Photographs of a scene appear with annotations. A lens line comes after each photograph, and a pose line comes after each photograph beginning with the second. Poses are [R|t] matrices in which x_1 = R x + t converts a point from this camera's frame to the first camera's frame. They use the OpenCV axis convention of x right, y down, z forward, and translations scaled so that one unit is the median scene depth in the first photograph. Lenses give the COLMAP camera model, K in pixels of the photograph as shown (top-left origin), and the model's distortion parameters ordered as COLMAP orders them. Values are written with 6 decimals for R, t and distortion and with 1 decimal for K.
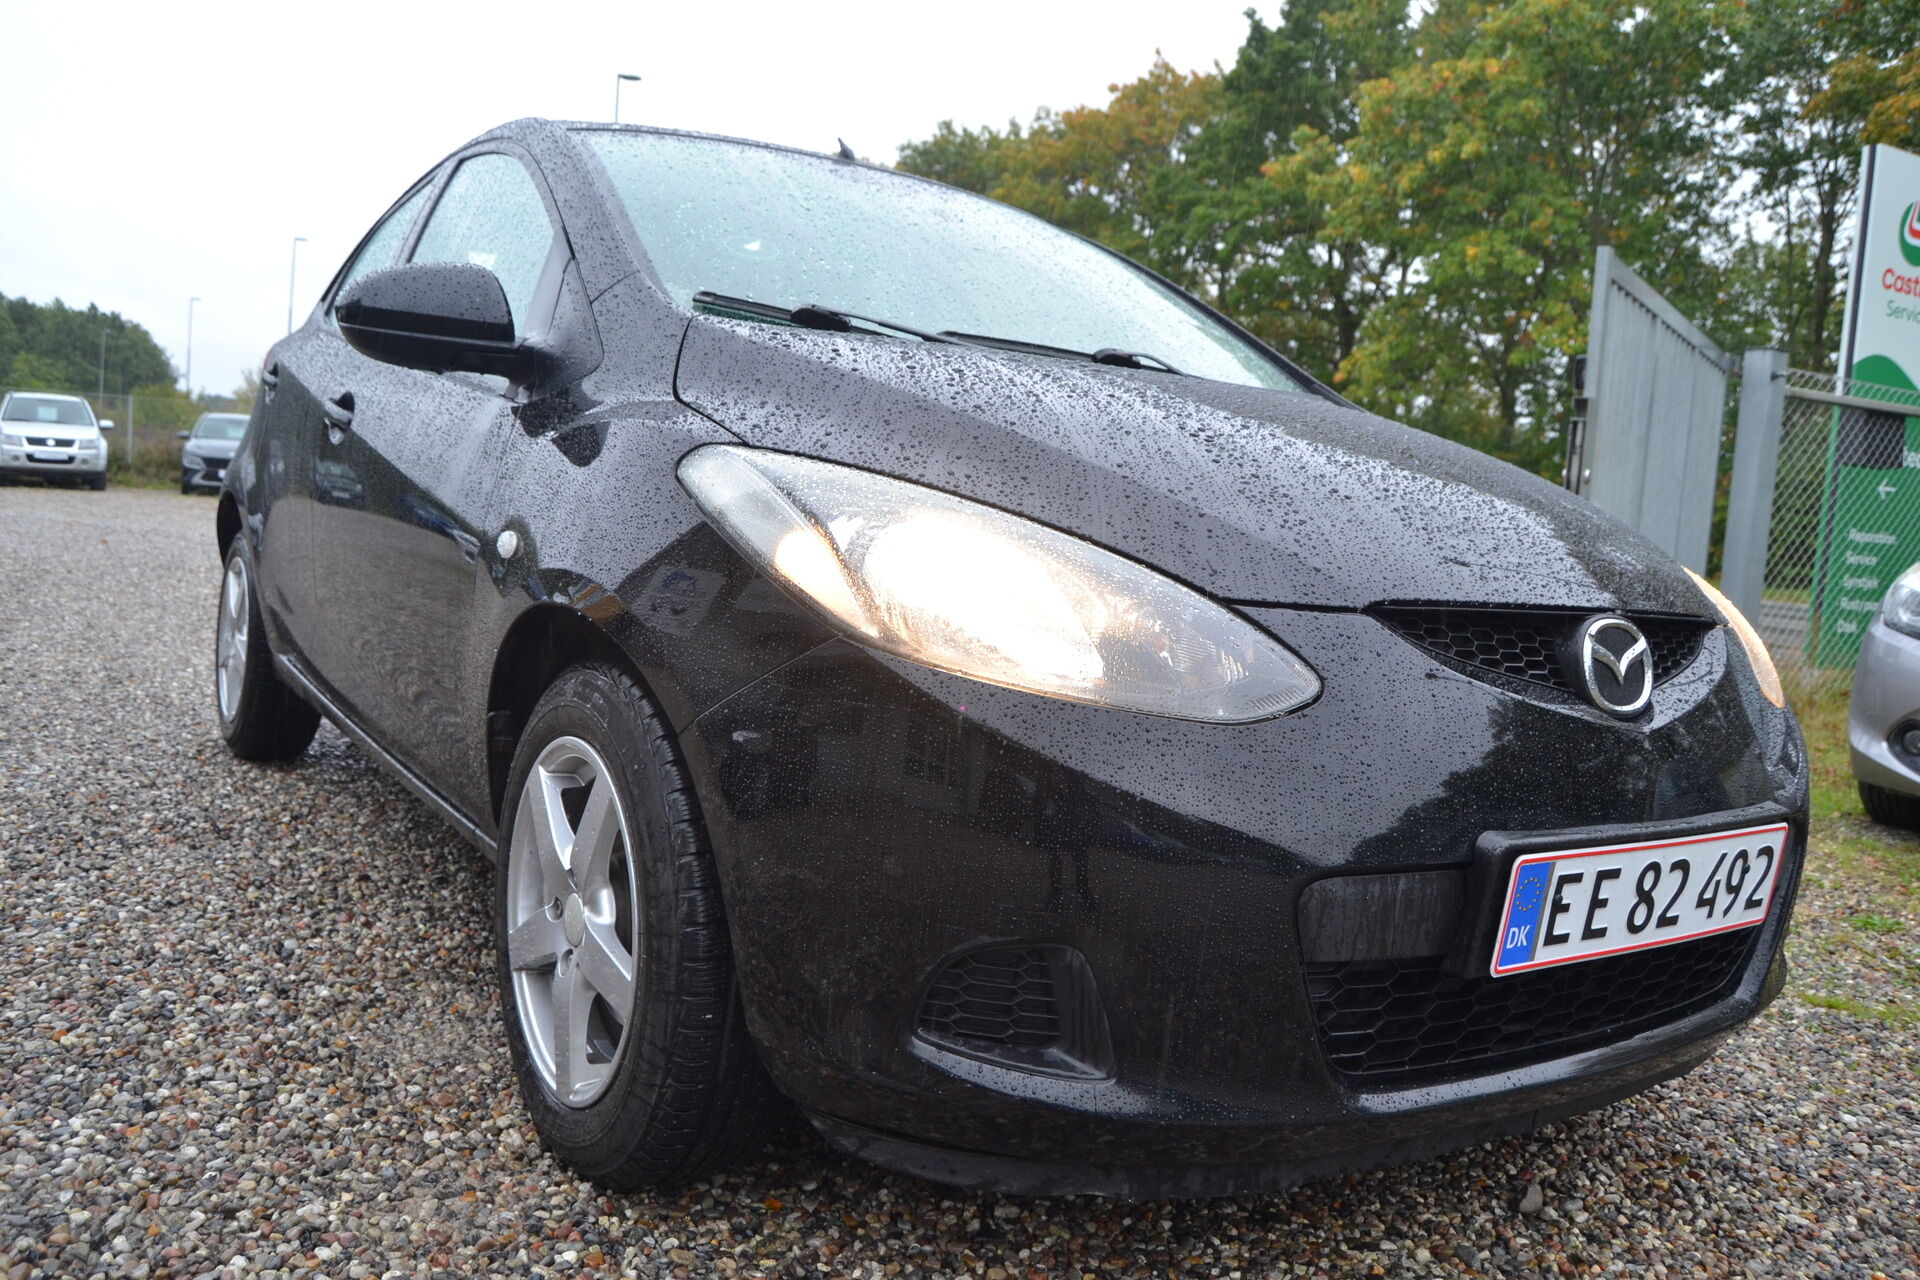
lens RADIAL K [[1536.2, 0, 943.2], [0, 1536.2, 644.4], [0, 0, 1]] dist [-0.098488, 0.041385]
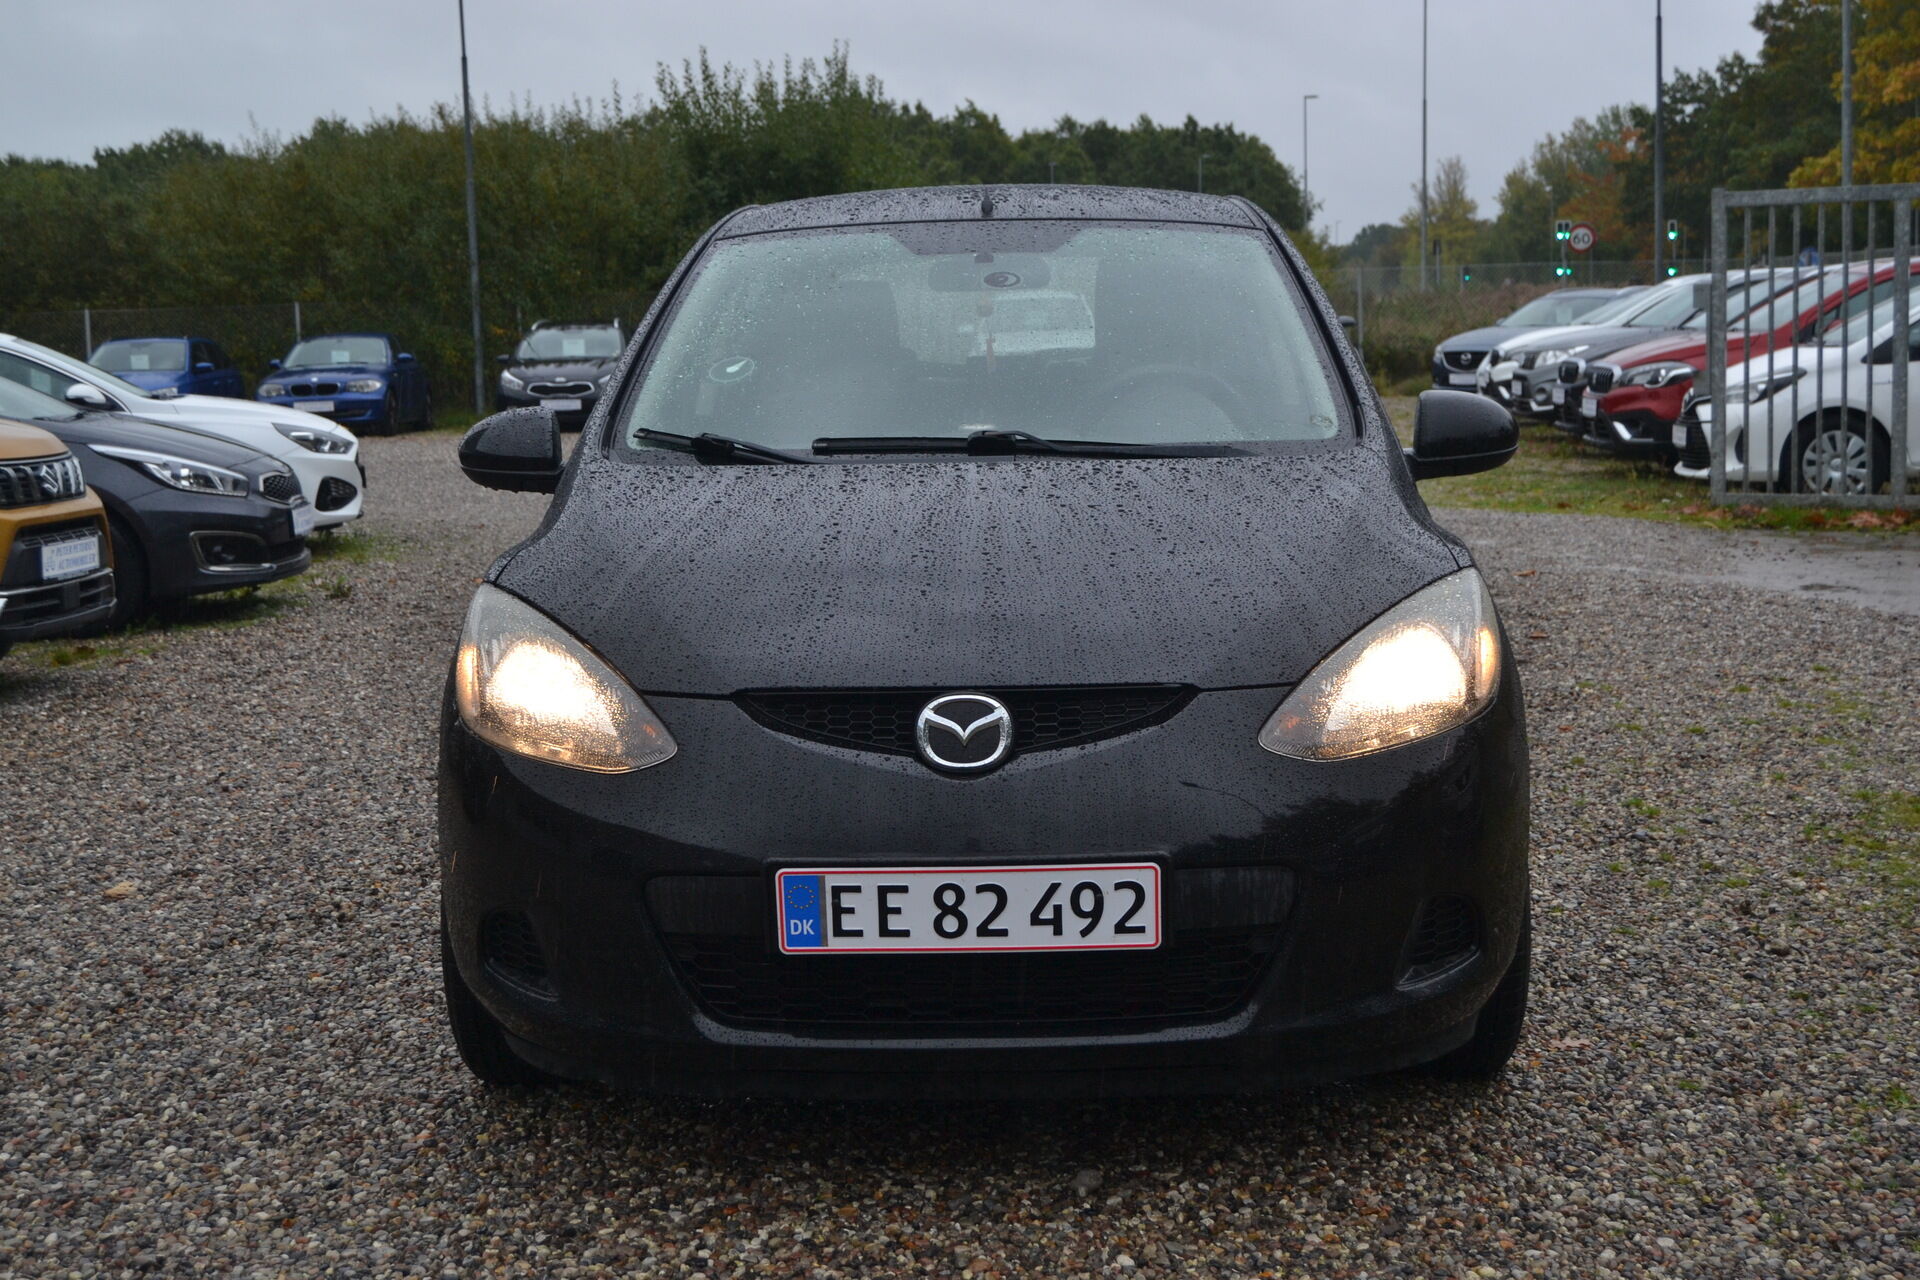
lens RADIAL K [[2550.1, 0, 960.0], [0, 2550.1, 640.0], [0, 0, 1]] dist [-0.031242, -0.056825]
pose [[0.801019, -0.017012, -0.598397, 1.539951], [0.029876, 0.999487, 0.011578, -0.078526], [0.597893, -0.027152, 0.801116, -0.651060]]
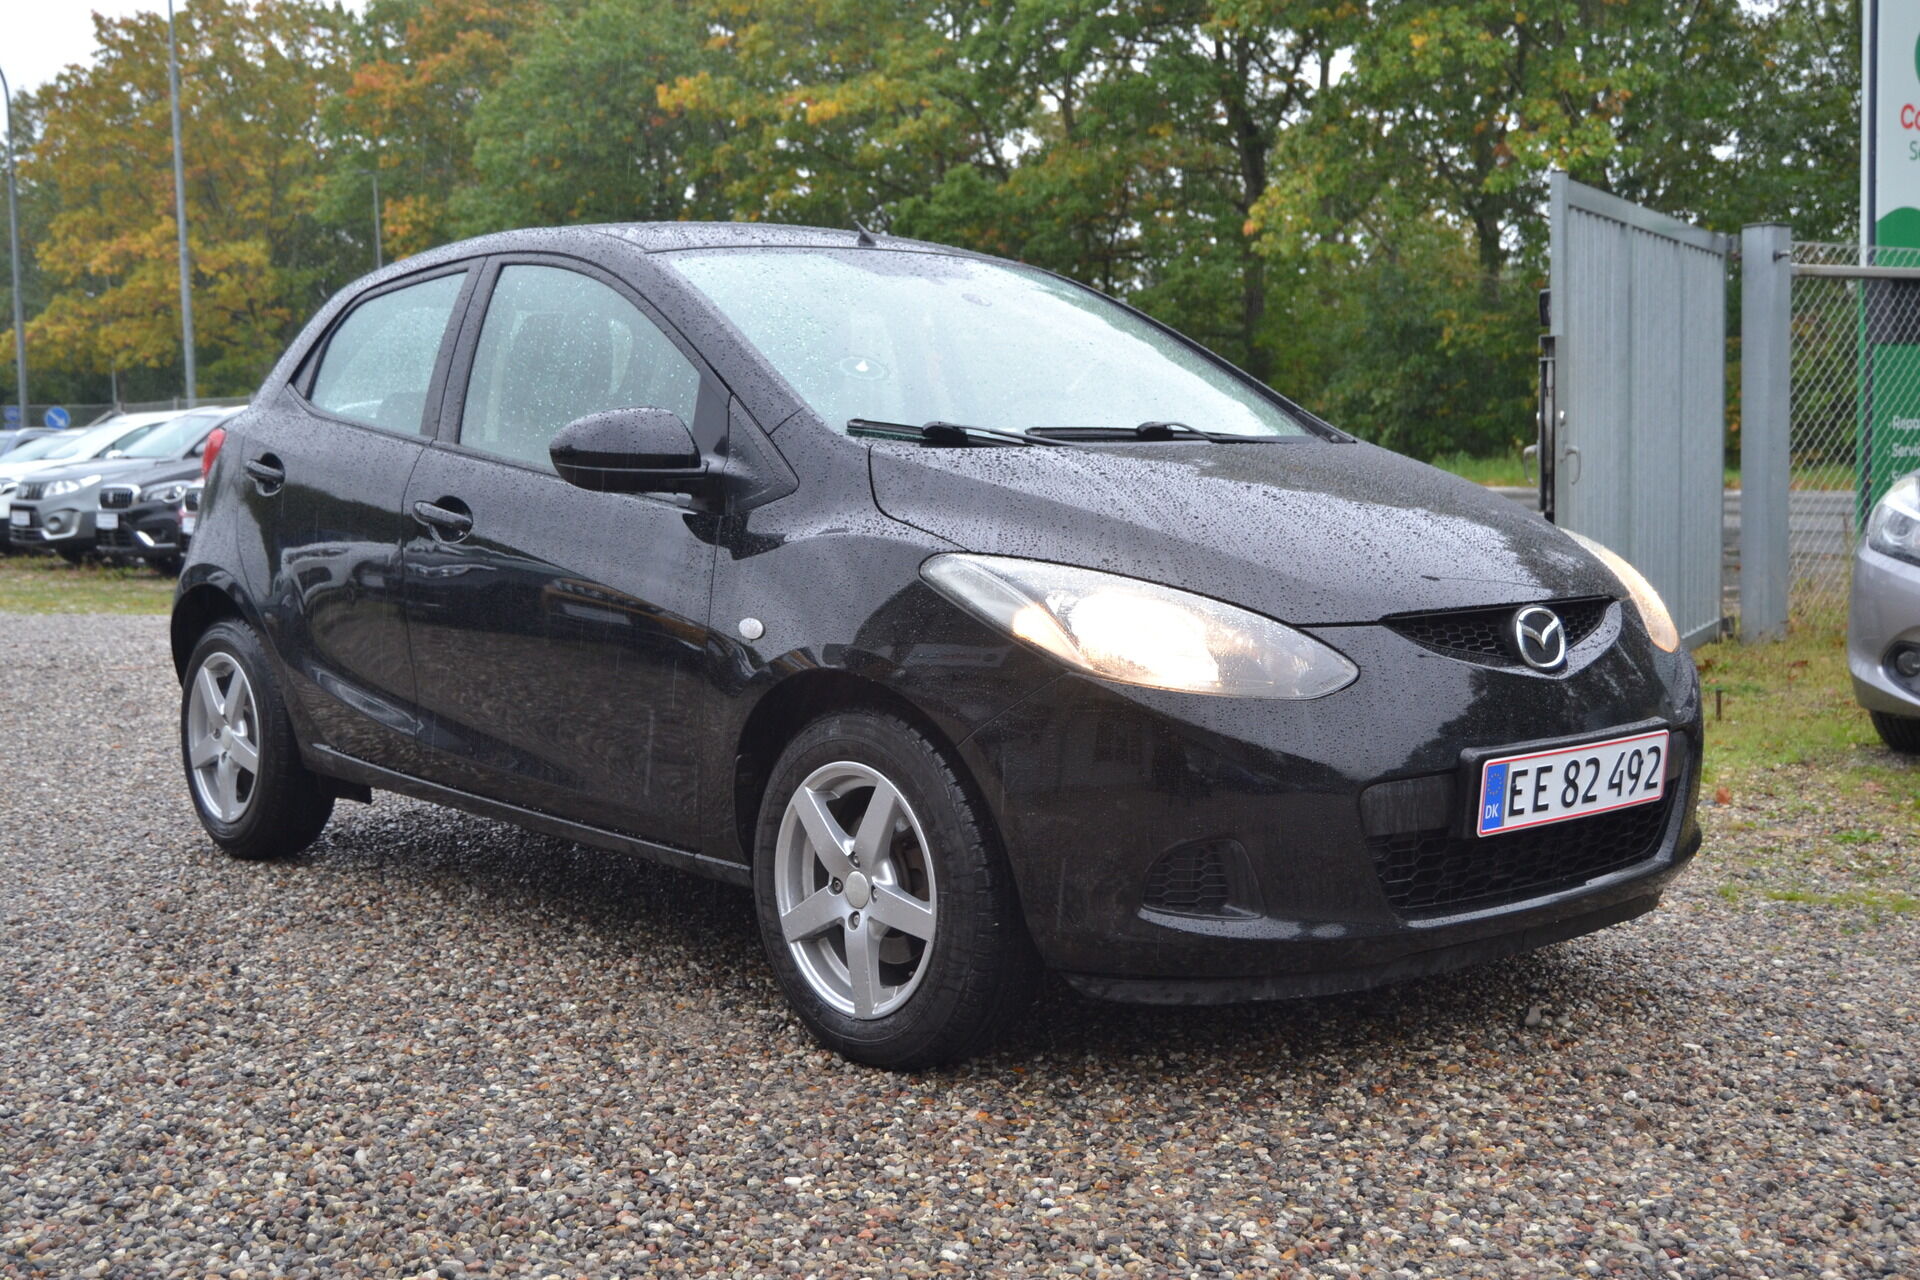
lens RADIAL K [[2384.2, 0, 960.0], [0, 2384.2, 640.0], [0, 0, 1]] dist [-0.041970, -0.061735]
pose [[0.987523, -0.102011, 0.119964, -0.381789], [0.102369, 0.994741, 0.003187, -0.046413], [-0.119658, 0.009133, 0.992773, -1.188759]]
